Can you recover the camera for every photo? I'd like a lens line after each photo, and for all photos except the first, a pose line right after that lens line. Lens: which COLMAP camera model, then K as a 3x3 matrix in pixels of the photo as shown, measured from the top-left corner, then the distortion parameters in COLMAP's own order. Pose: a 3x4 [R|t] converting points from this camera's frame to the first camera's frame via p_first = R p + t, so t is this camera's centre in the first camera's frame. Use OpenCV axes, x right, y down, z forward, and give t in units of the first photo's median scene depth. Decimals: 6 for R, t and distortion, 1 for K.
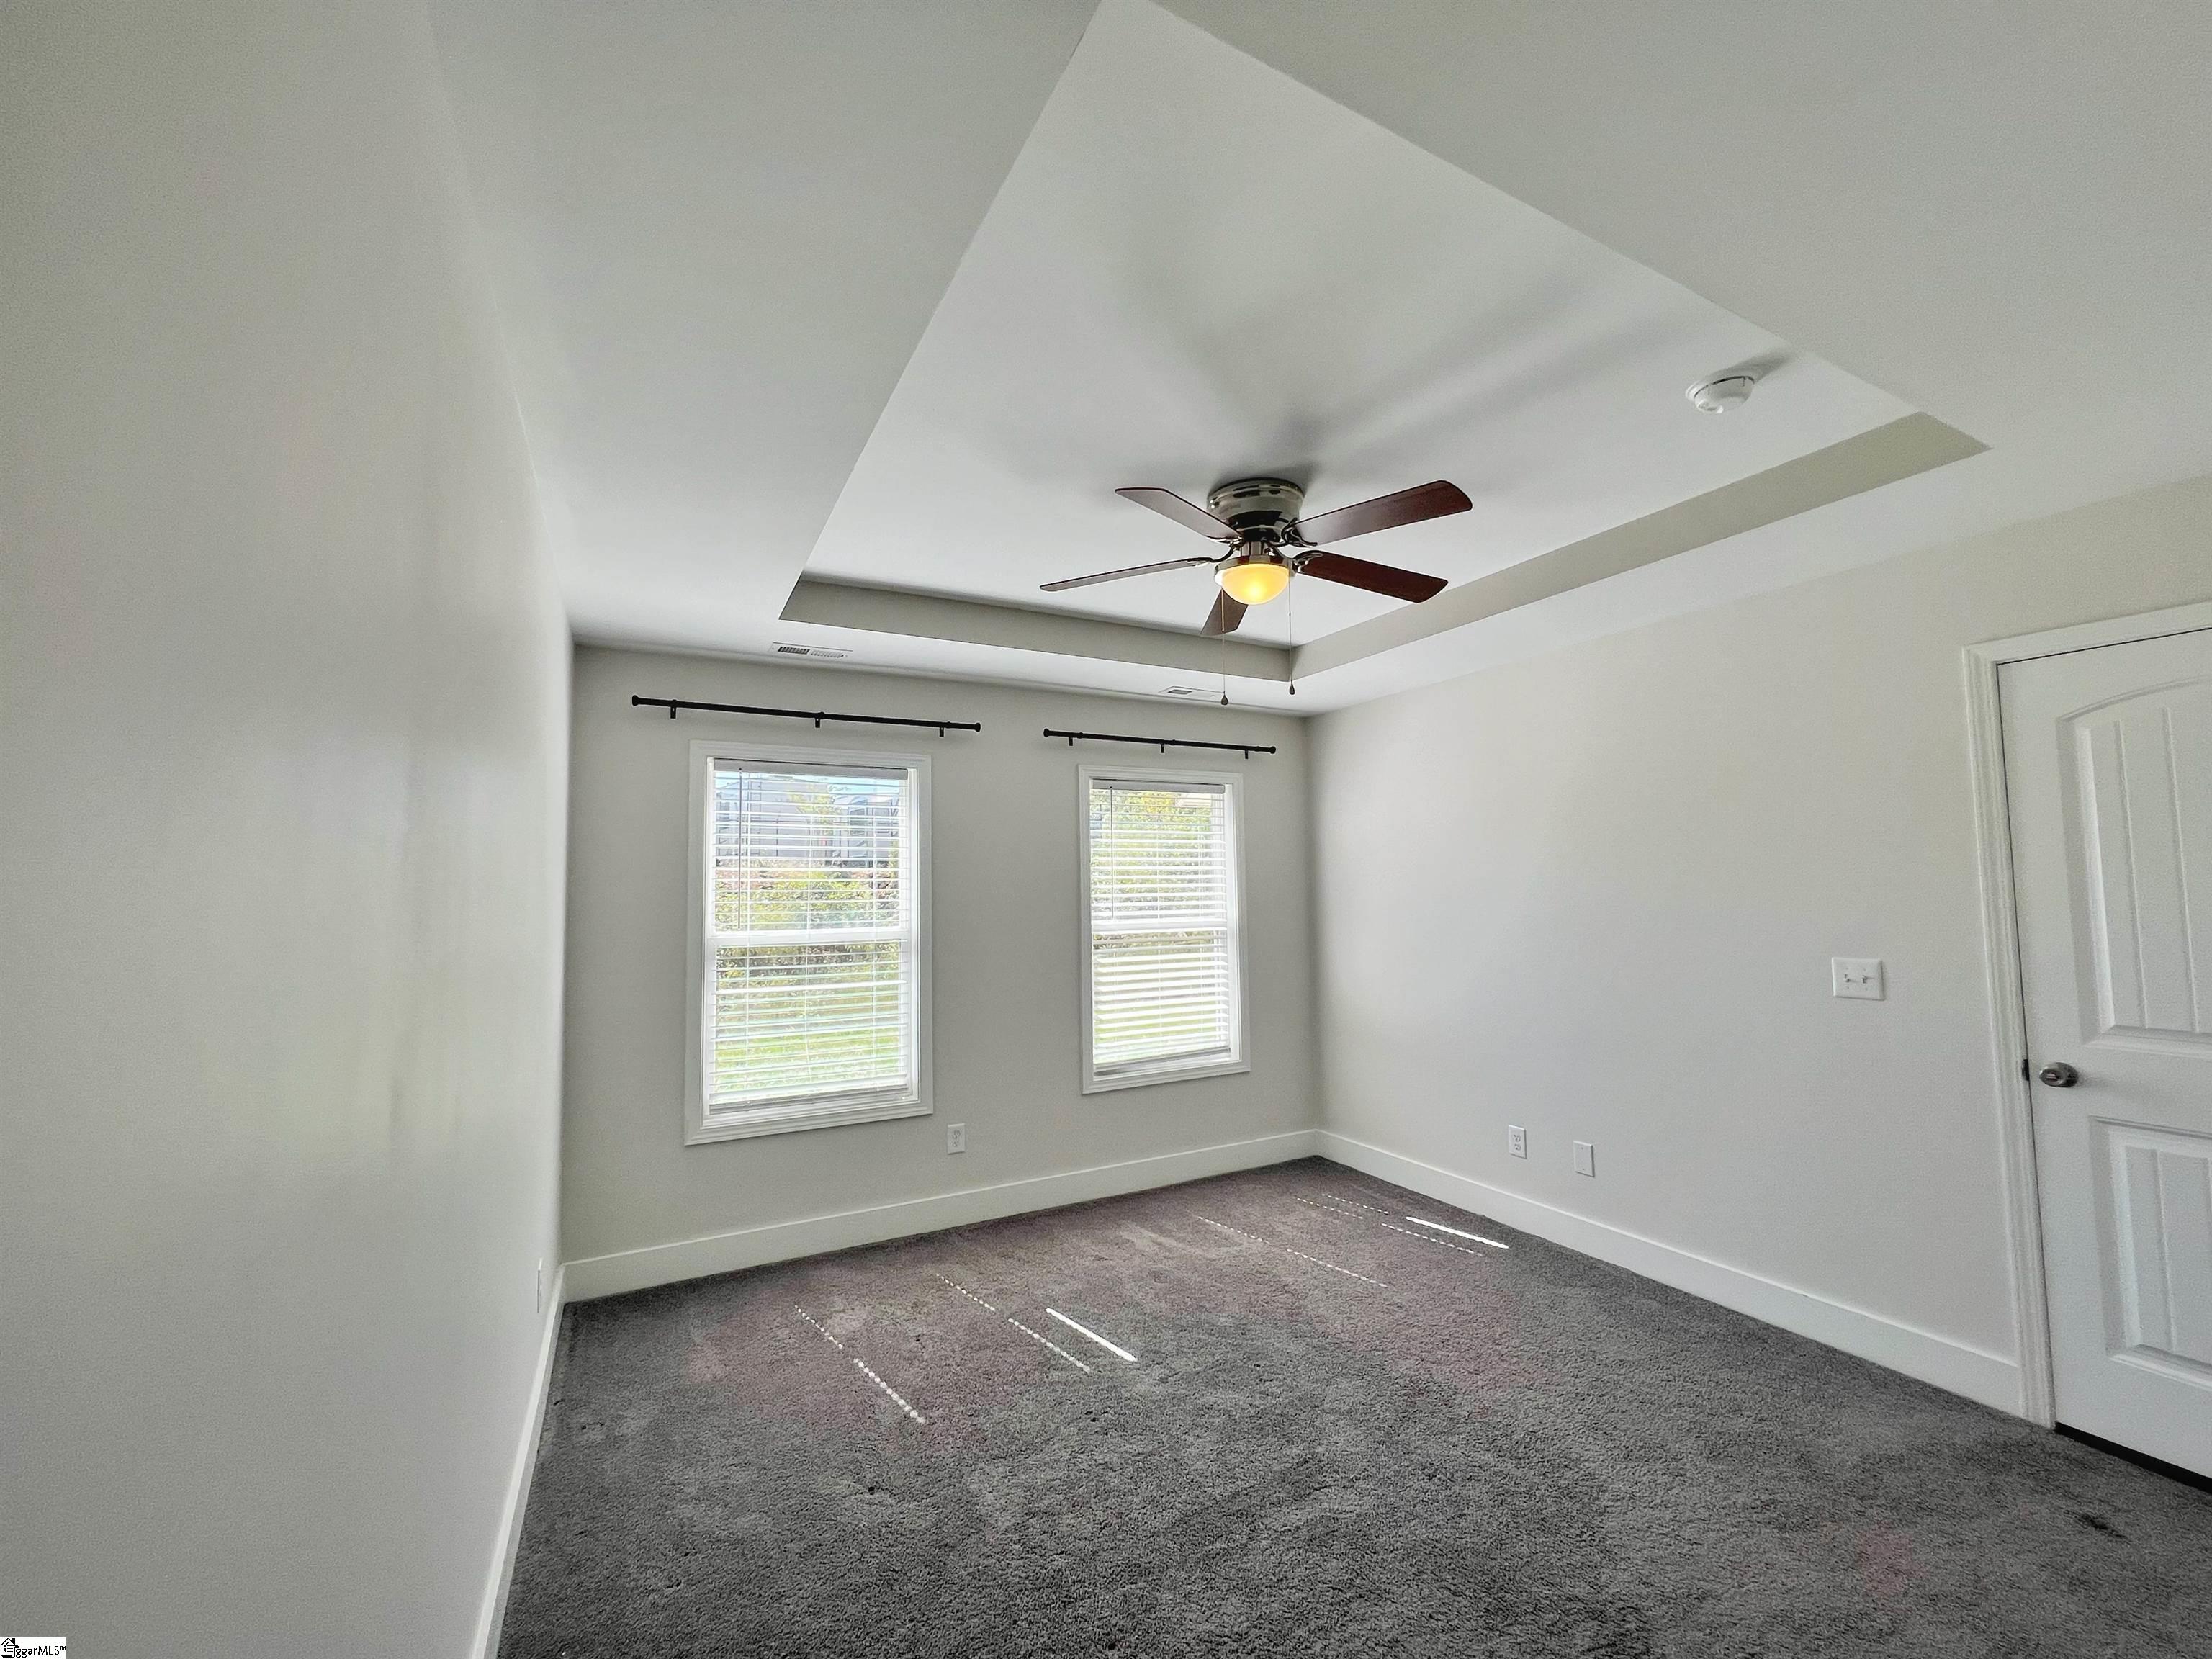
lens RADIAL K [[892.5, 0, 1114.7], [0, 892.5, 828.6], [0, 0, 1]] dist [-0.000750, -0.000019]
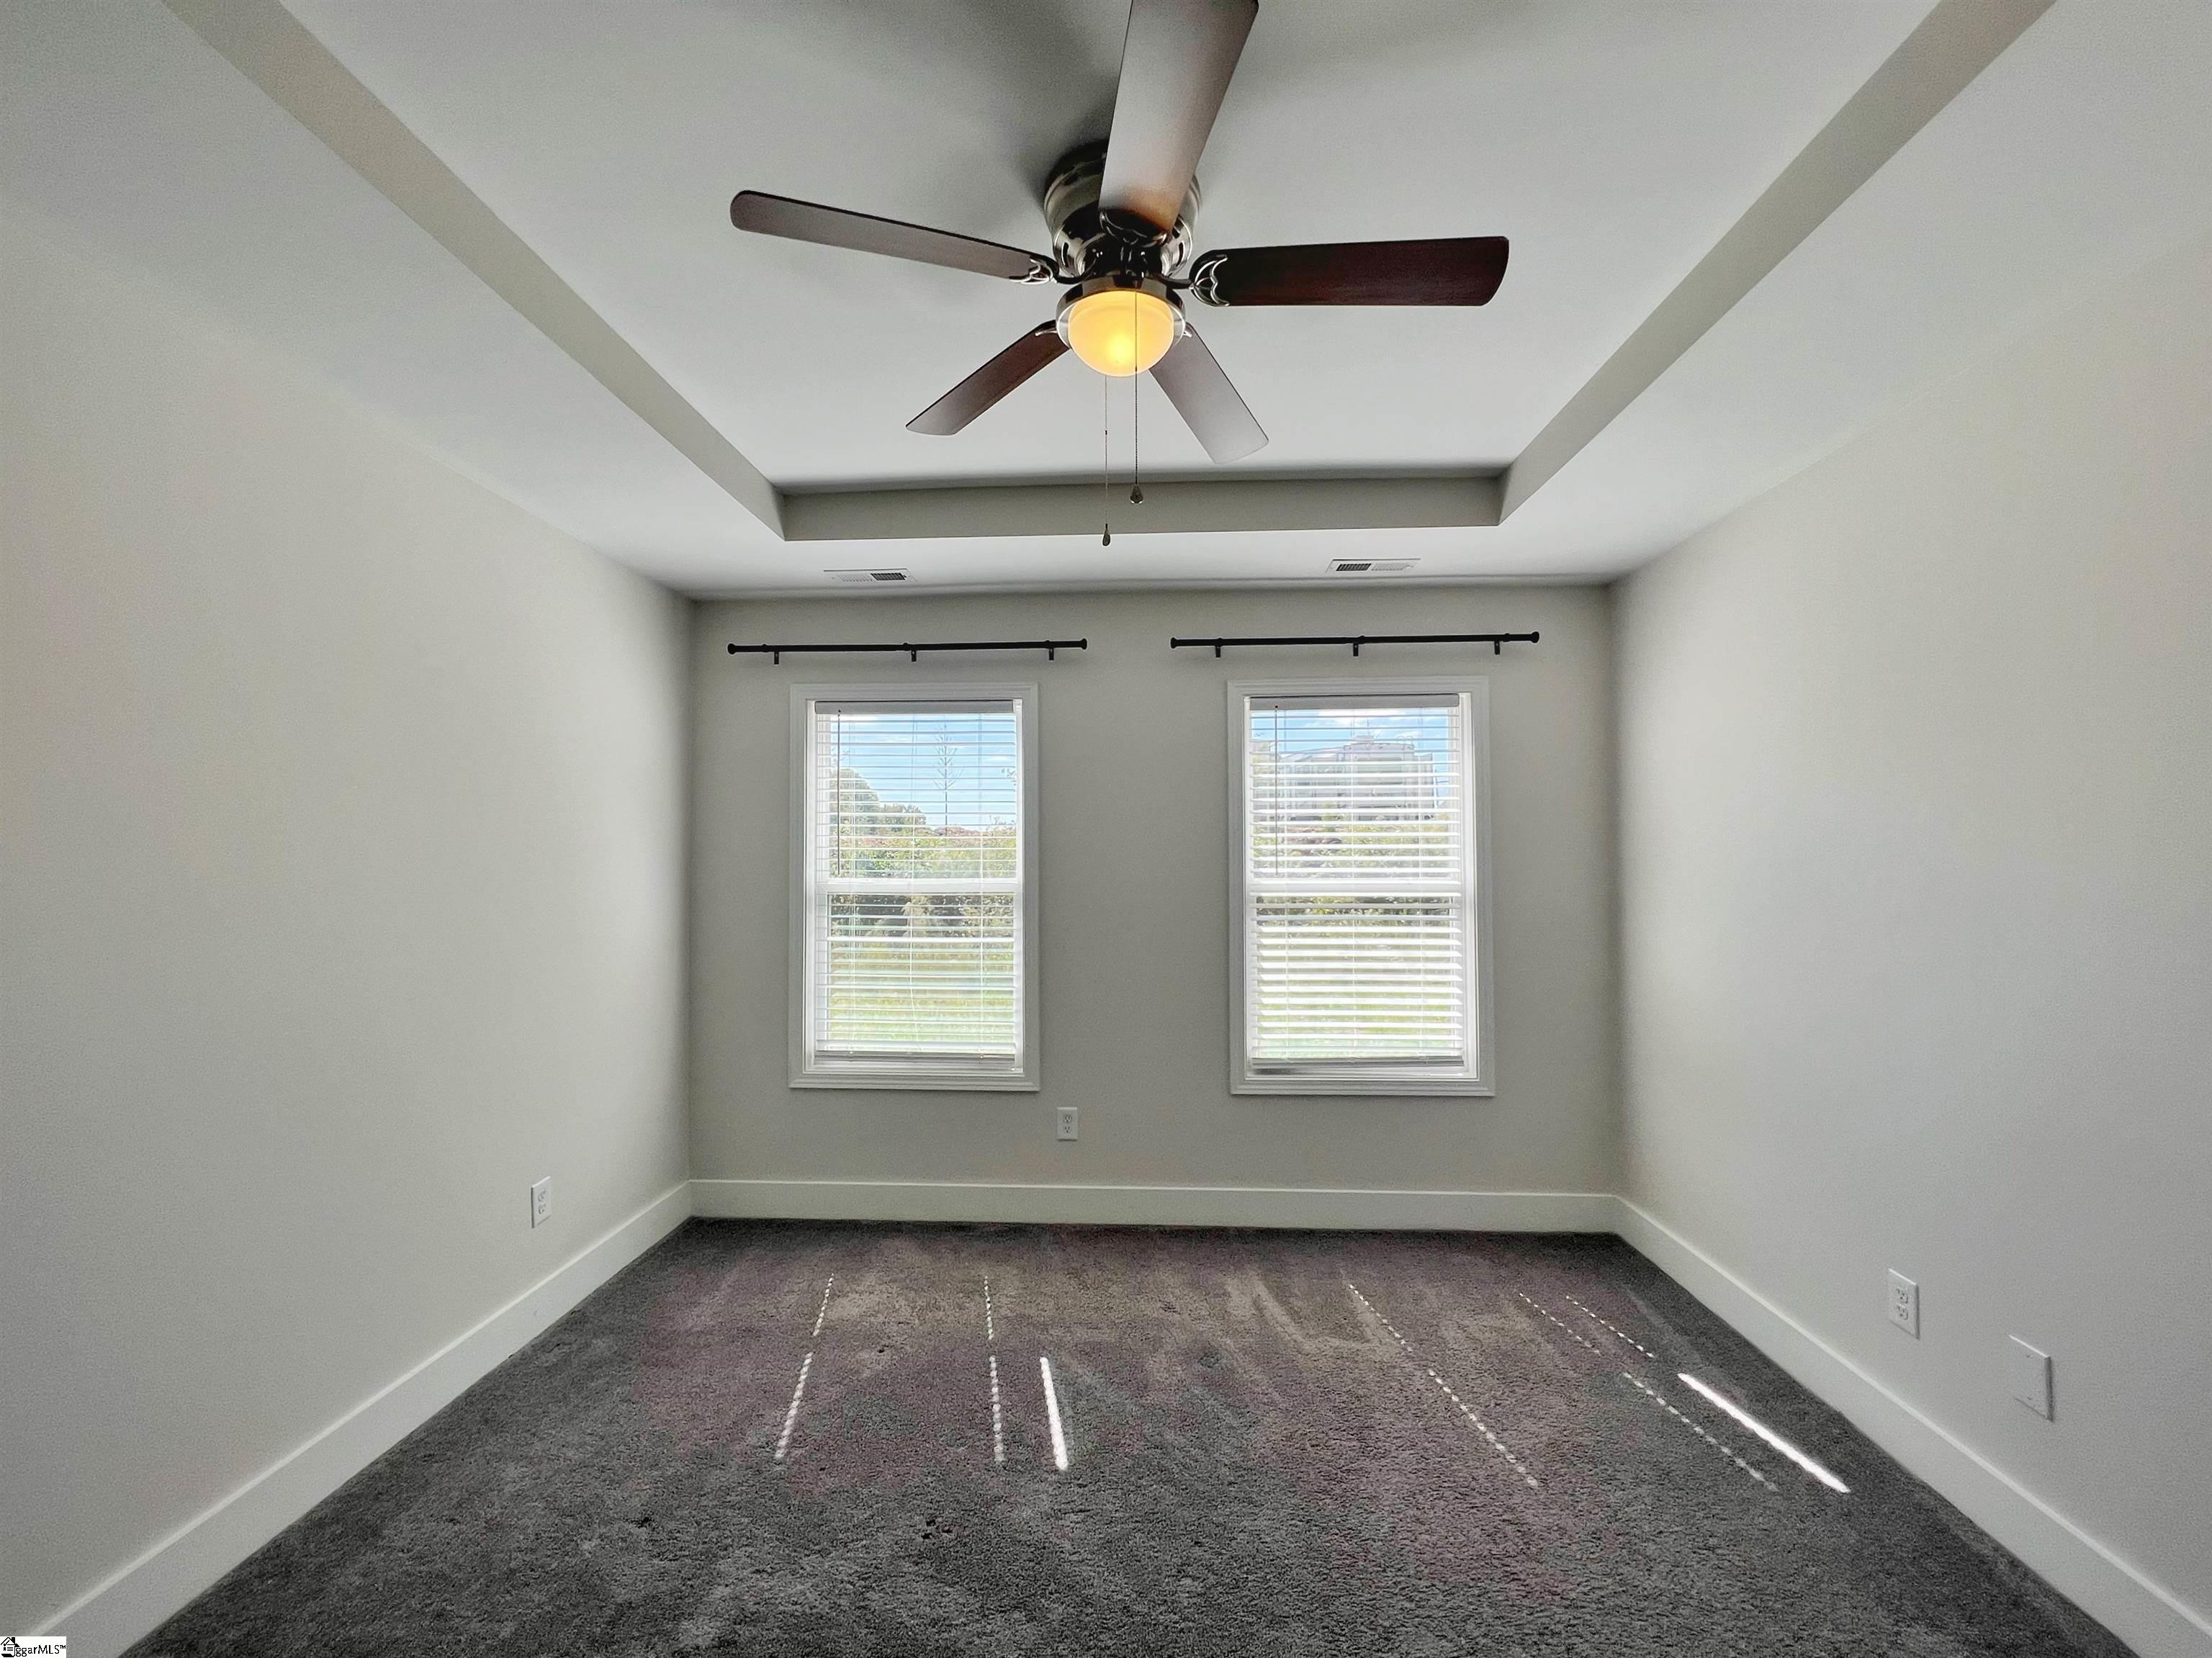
lens RADIAL K [[901.0, 0, 1109.0], [0, 901.0, 831.8], [0, 0, 1]] dist [0.000641, 0.000016]
pose [[0.856576, -0.000128, -0.516021, 0.320521], [0.026290, 0.998712, 0.043393, 0.028153], [0.515351, -0.050736, 0.855476, 0.296982]]
